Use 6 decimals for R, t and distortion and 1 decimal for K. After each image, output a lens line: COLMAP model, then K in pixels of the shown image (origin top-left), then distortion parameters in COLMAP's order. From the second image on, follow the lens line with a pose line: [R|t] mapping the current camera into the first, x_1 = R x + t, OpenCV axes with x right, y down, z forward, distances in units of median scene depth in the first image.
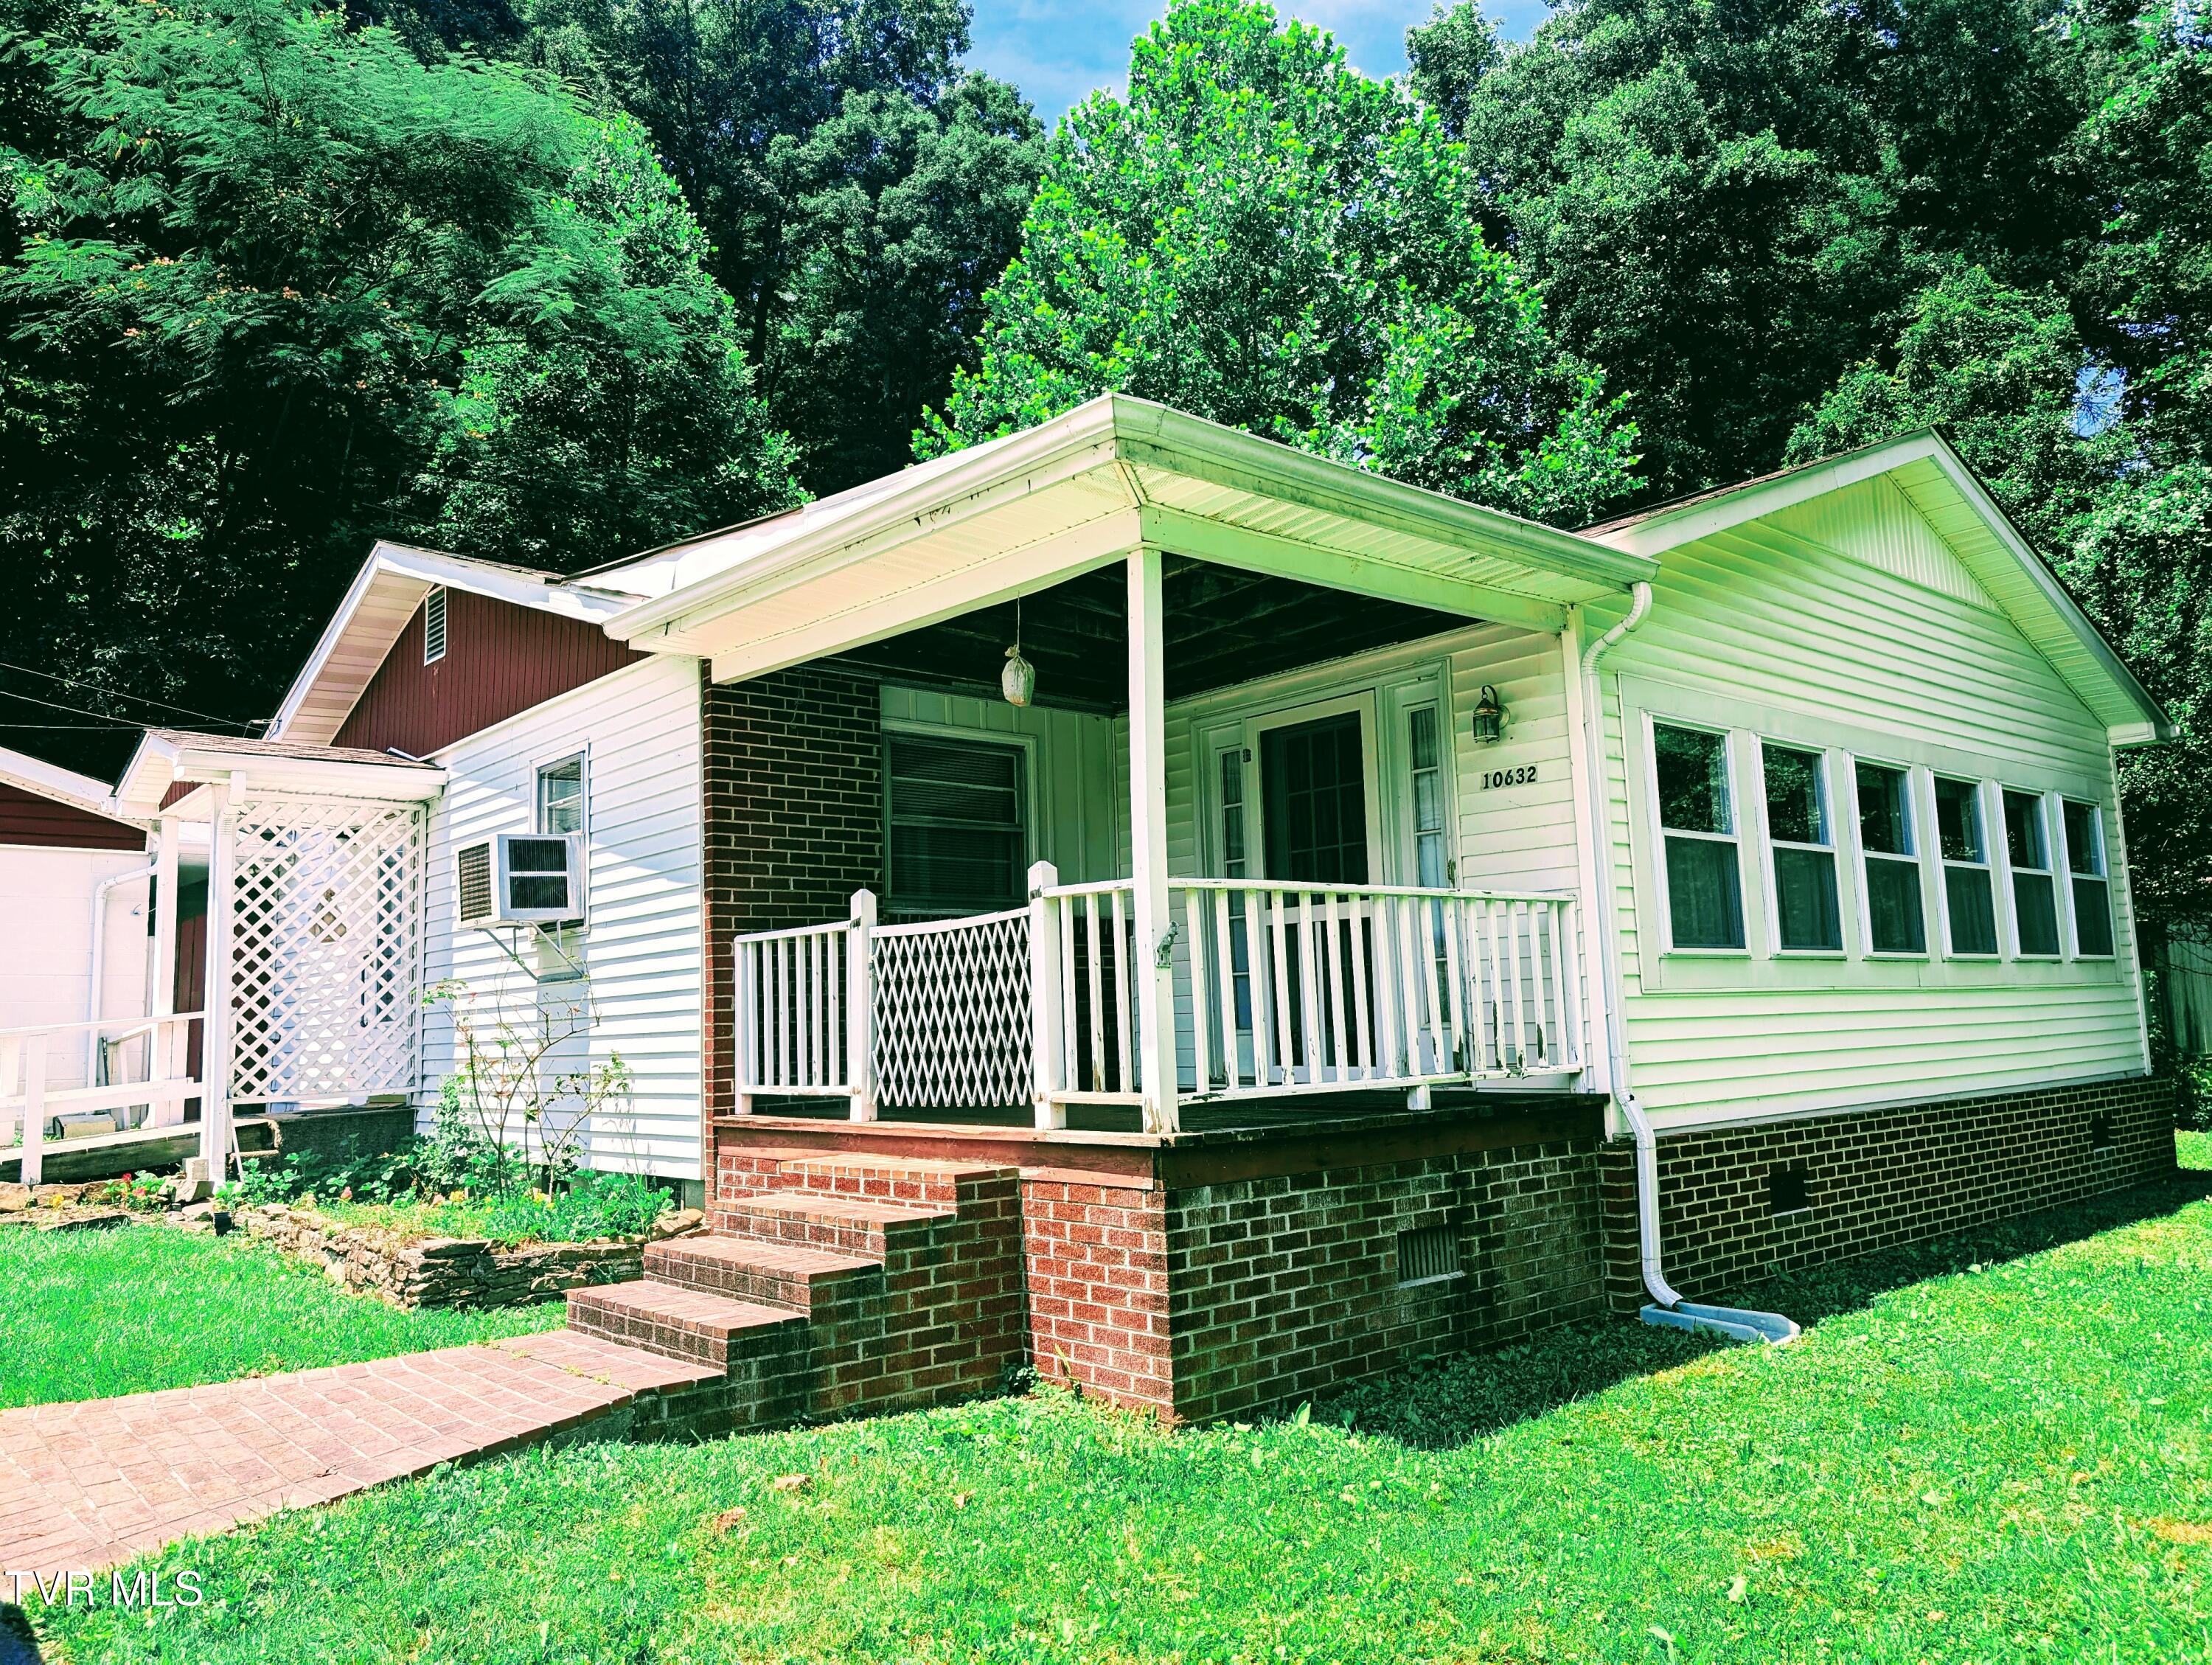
lens RADIAL K [[1592.5, 0, 1088.6], [0, 1592.5, 827.9], [0, 0, 1]] dist [0.038501, -0.013461]
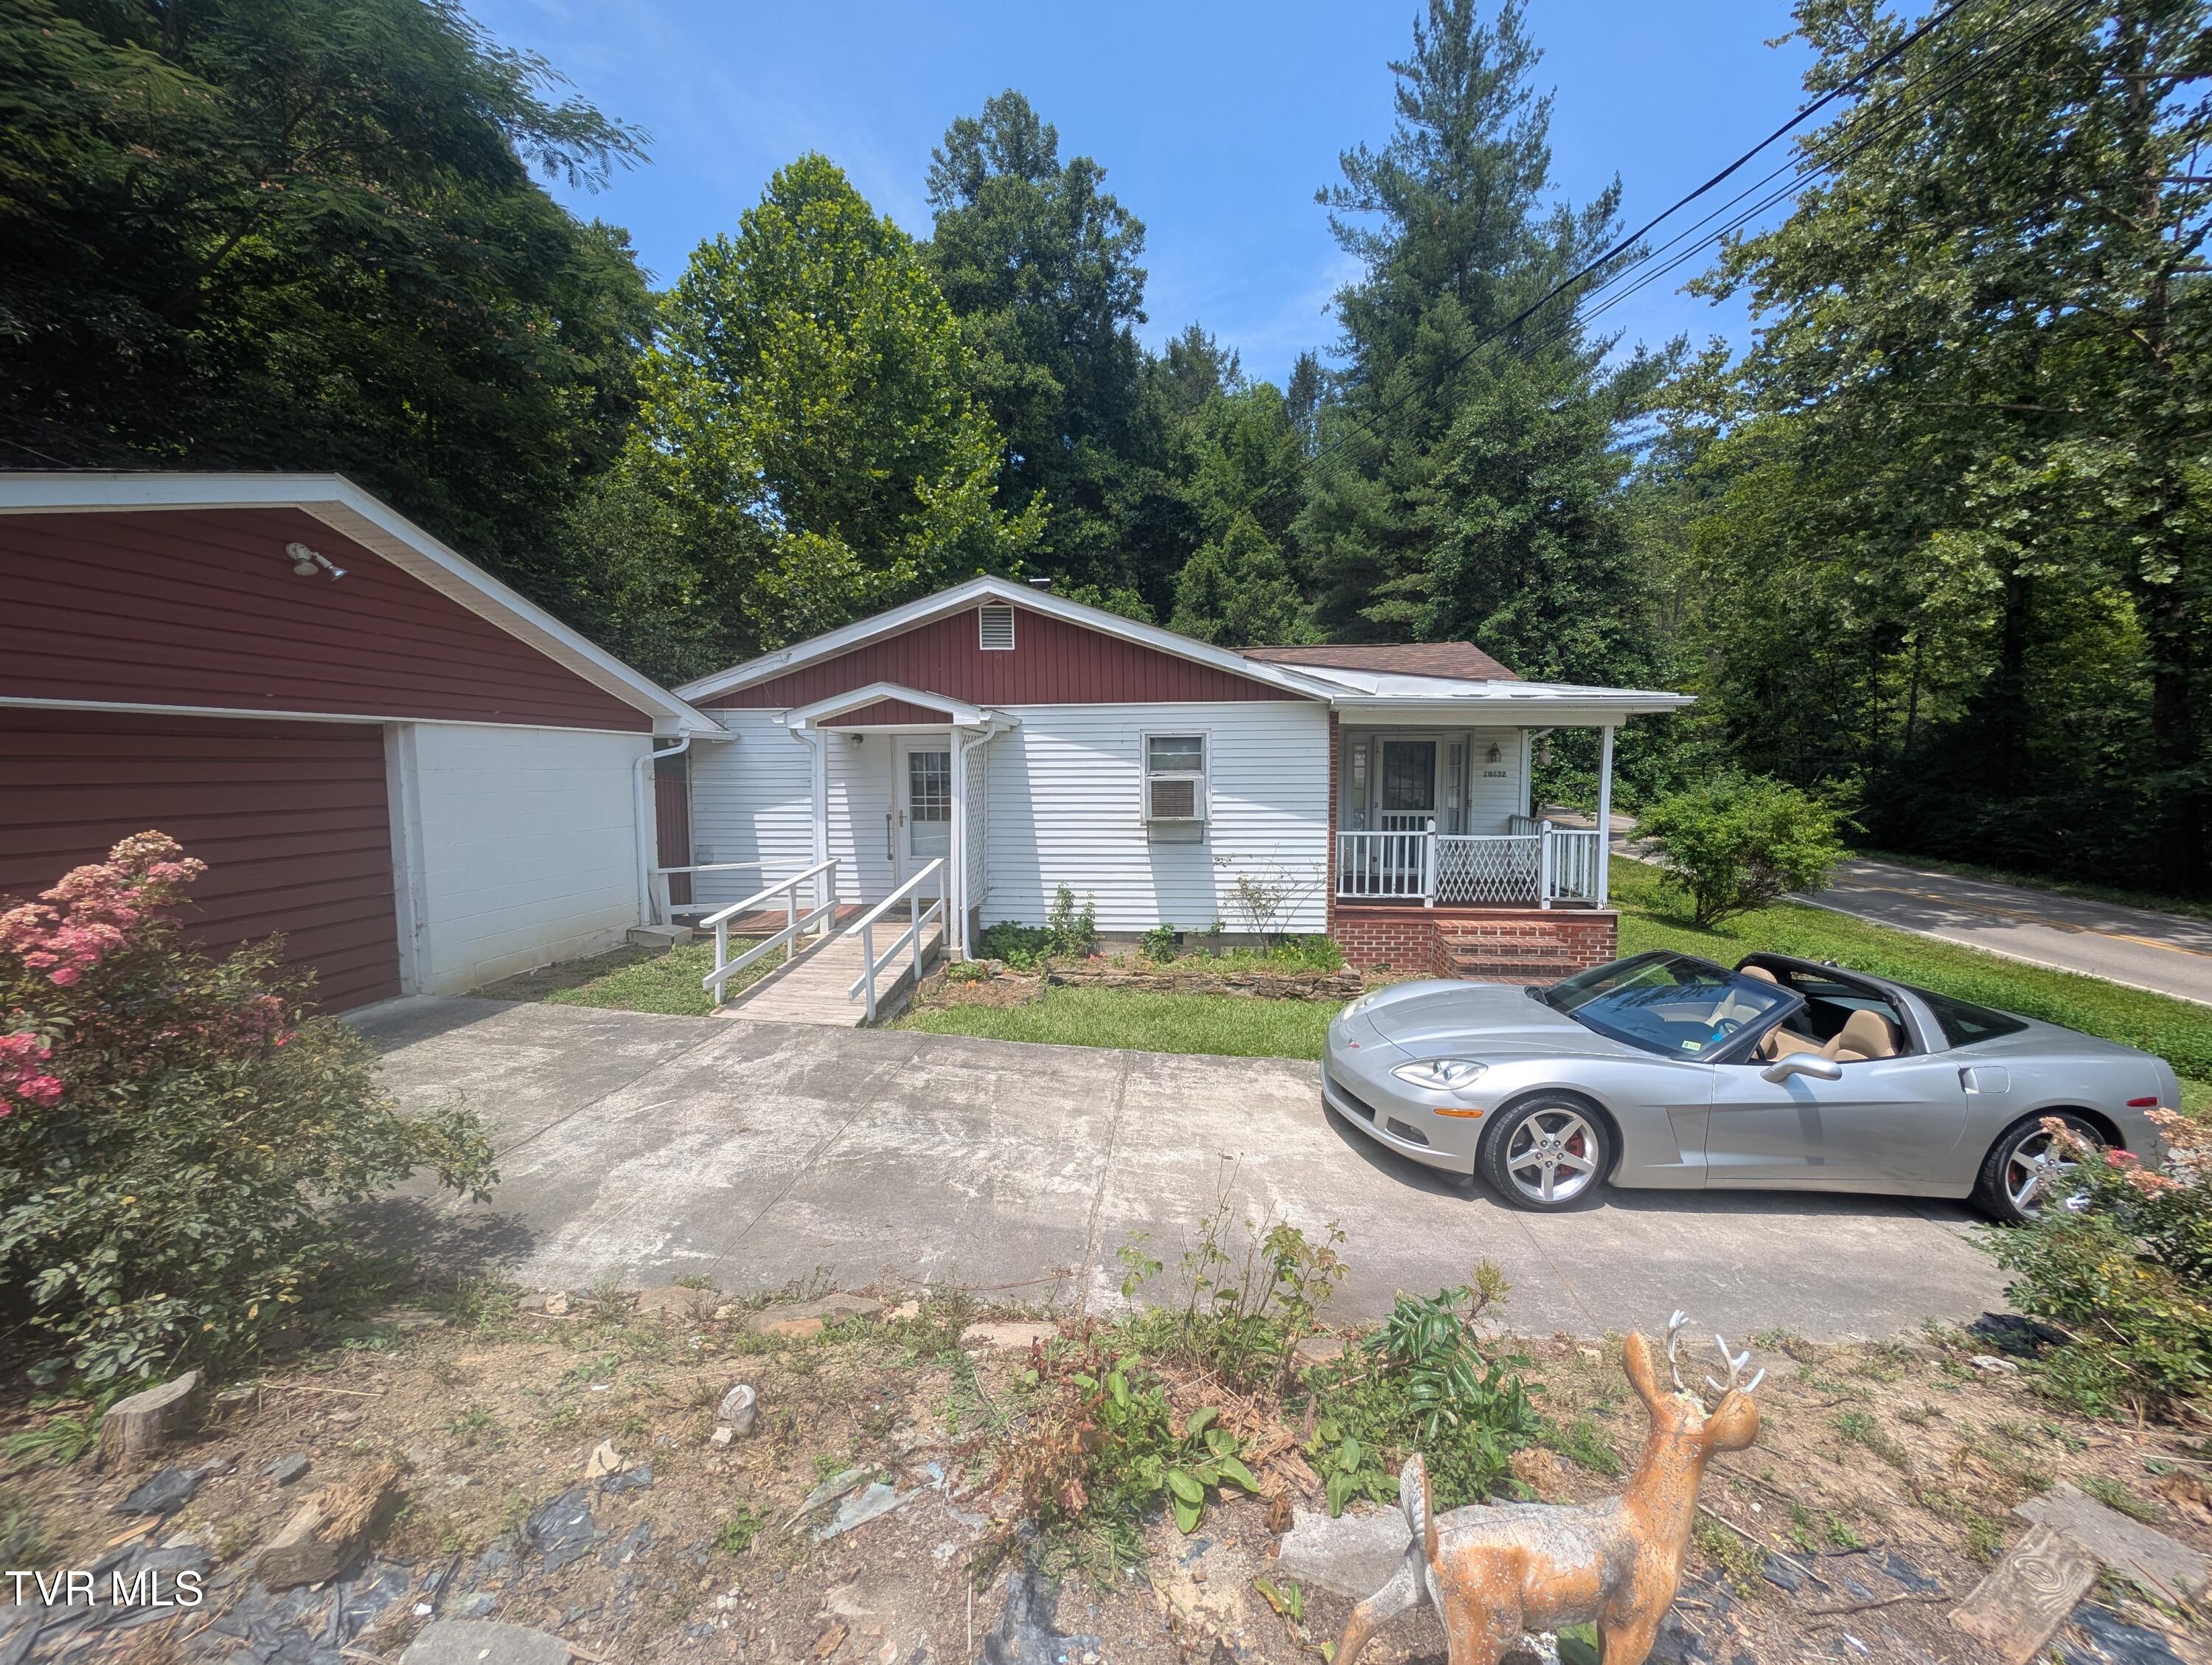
lens RADIAL K [[834.4, 0, 1099.1], [0, 834.4, 831.0], [0, 0, 1]] dist [0.007530, -0.004171]
pose [[0.727248, -0.028164, 0.685796, -1.018222], [-0.101595, 0.983735, 0.148135, -0.062422], [-0.678814, -0.177404, 0.712558, 0.275295]]
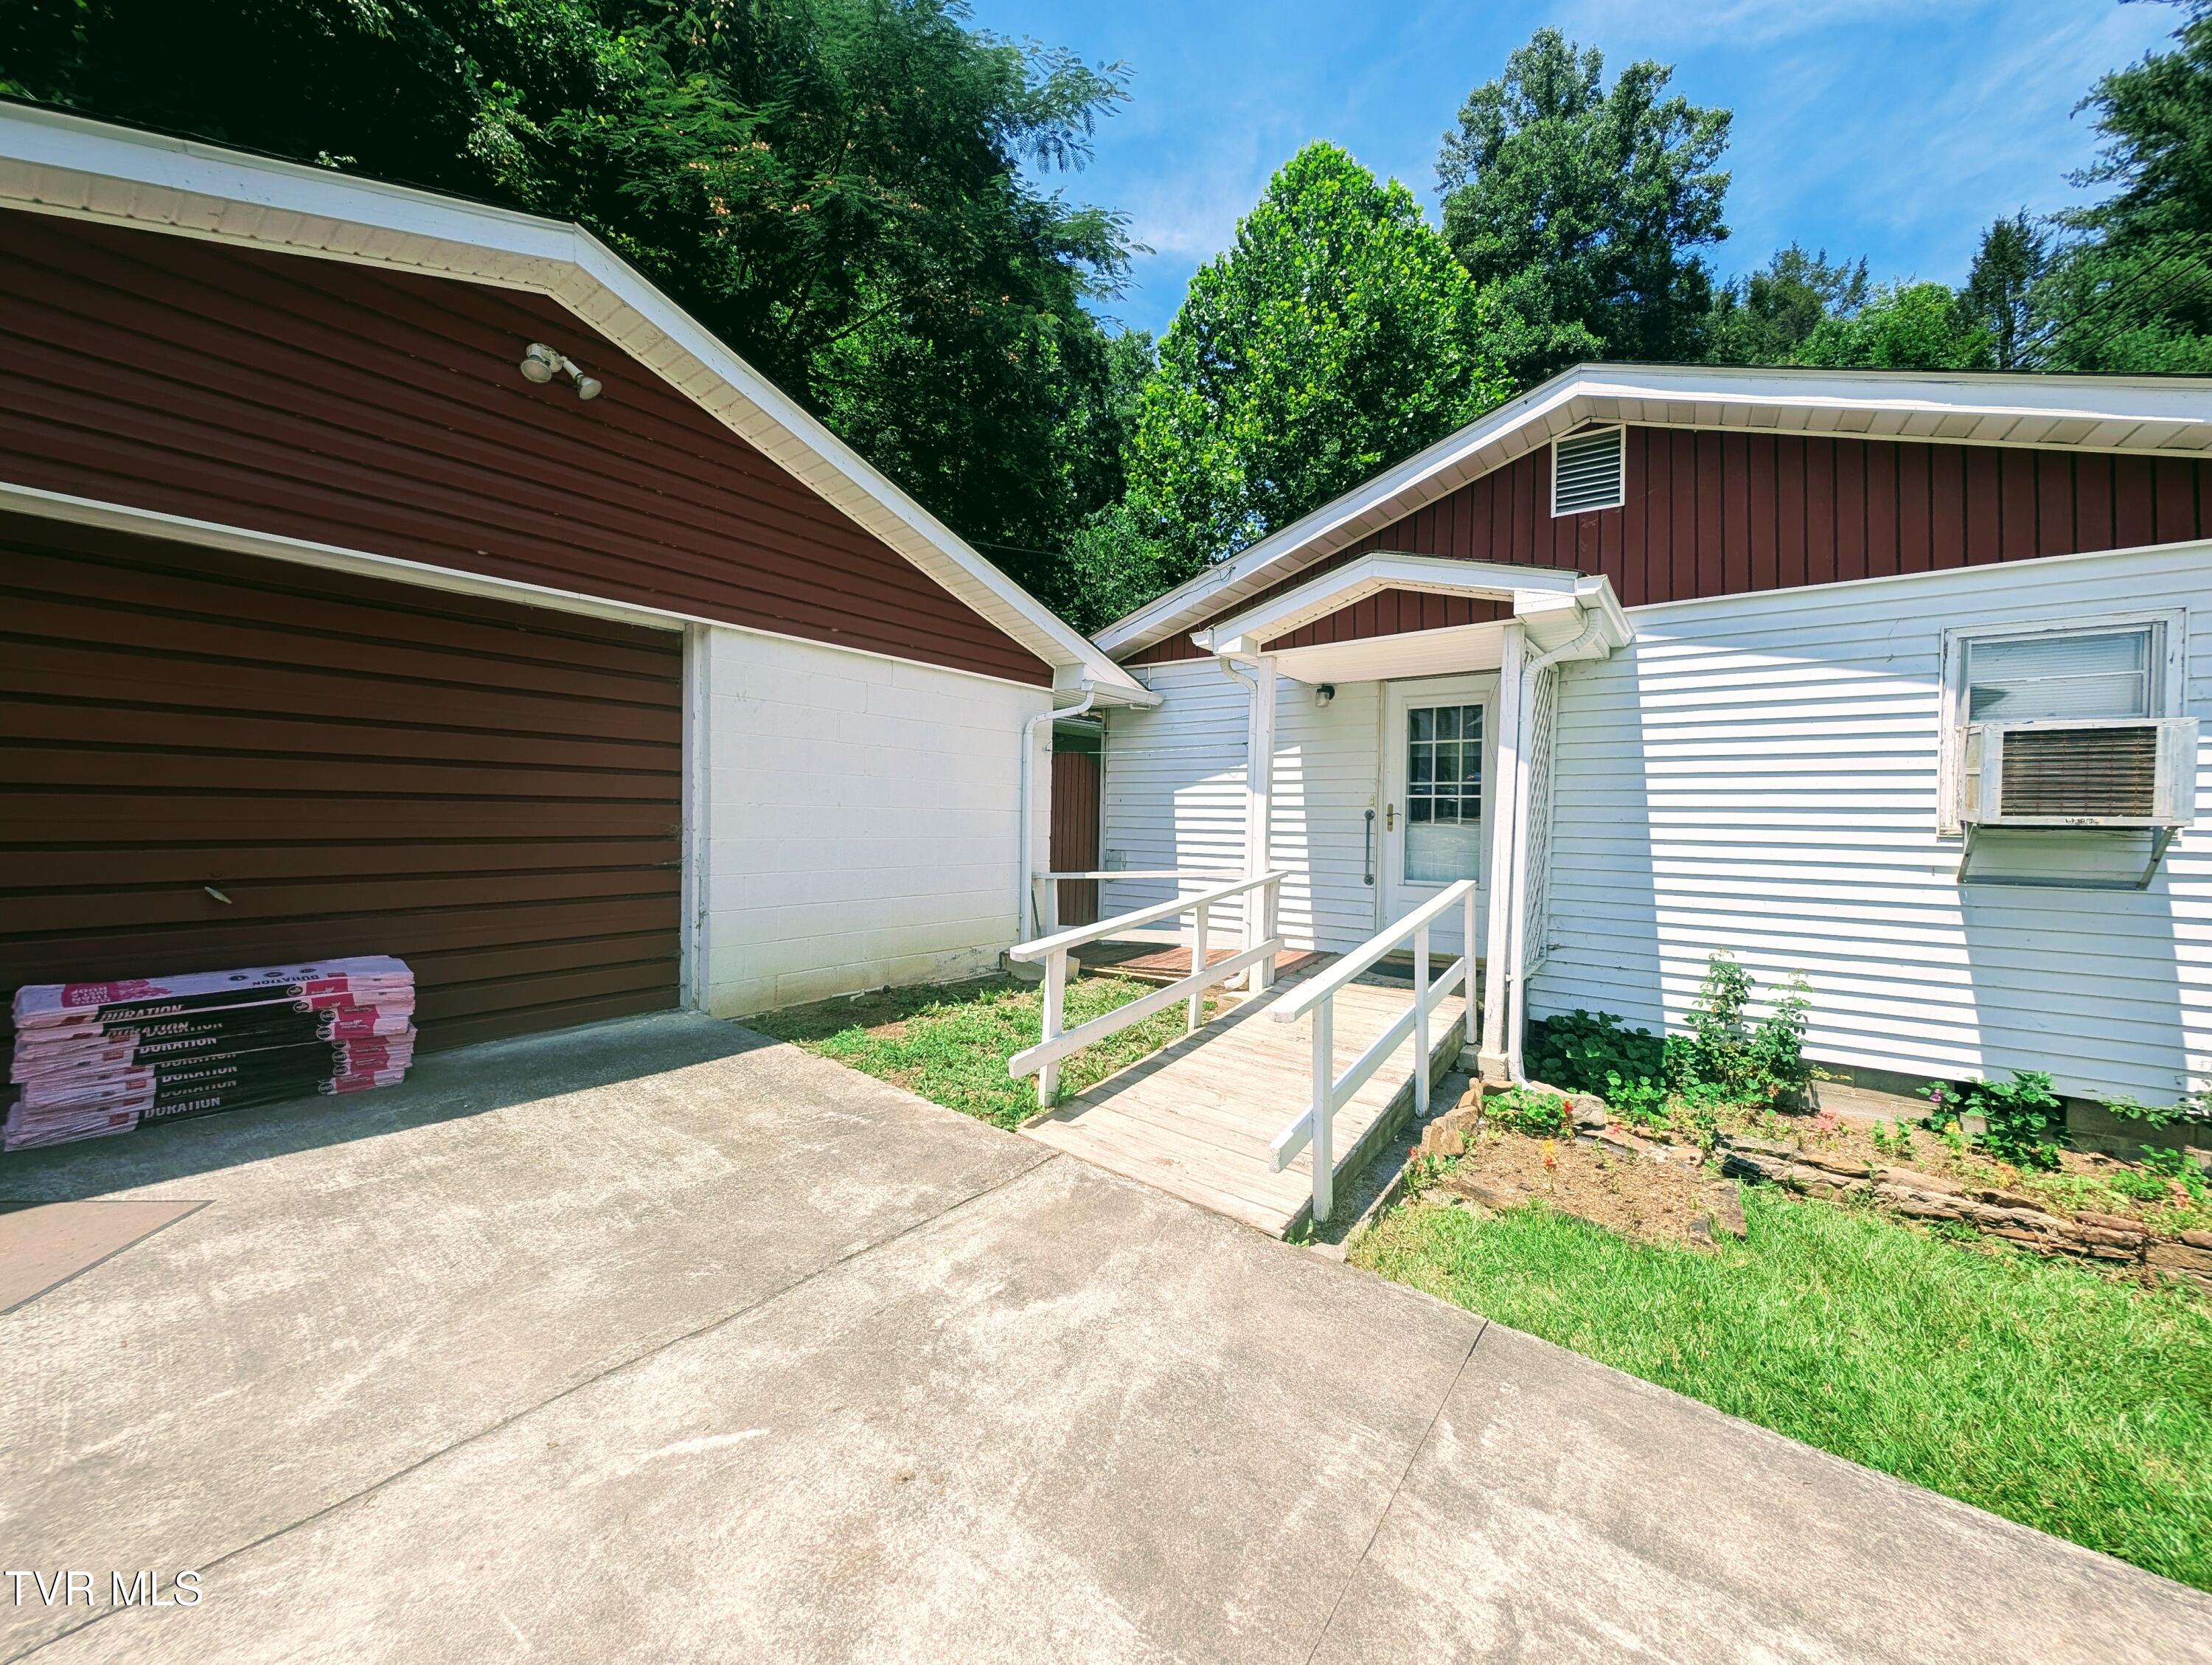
lens RADIAL K [[834.4, 0, 1105.1], [0, 834.4, 820.8], [0, 0, 1]] dist [0.007530, -0.004171]
pose [[0.976493, 0.043769, 0.211061, -0.839712], [-0.071608, 0.989427, 0.126118, 0.035034], [-0.203309, -0.138267, 0.969303, 0.597740]]
